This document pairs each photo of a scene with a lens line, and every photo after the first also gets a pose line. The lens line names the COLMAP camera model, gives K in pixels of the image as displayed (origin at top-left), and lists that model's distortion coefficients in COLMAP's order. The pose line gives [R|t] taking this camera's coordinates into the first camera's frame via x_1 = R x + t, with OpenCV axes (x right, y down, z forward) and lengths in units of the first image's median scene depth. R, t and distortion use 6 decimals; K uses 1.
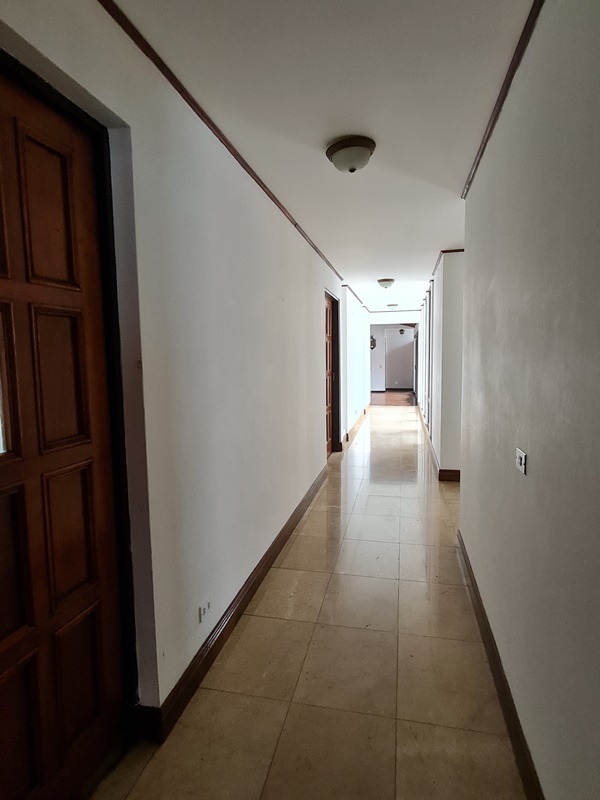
lens RADIAL K [[444.8, 0, 300.7], [0, 444.8, 399.0], [0, 0, 1]] dist [0.023695, 0.001726]
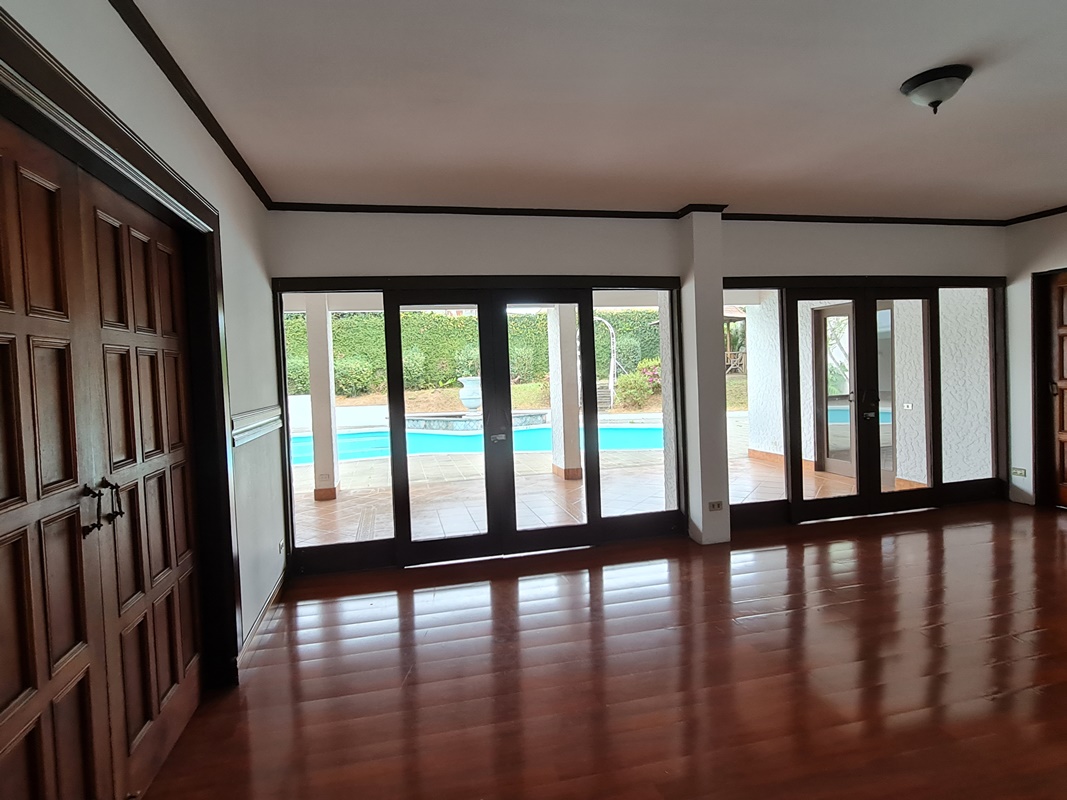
lens RADIAL K [[593.3, 0, 533.2], [0, 593.3, 393.9], [0, 0, 1]] dist [0.023695, 0.001726]
pose [[0.929816, -0.058280, 0.363381, -0.080547], [0.082859, 0.995182, -0.052410, 0.064460], [-0.358576, 0.078841, 0.930165, -0.589933]]
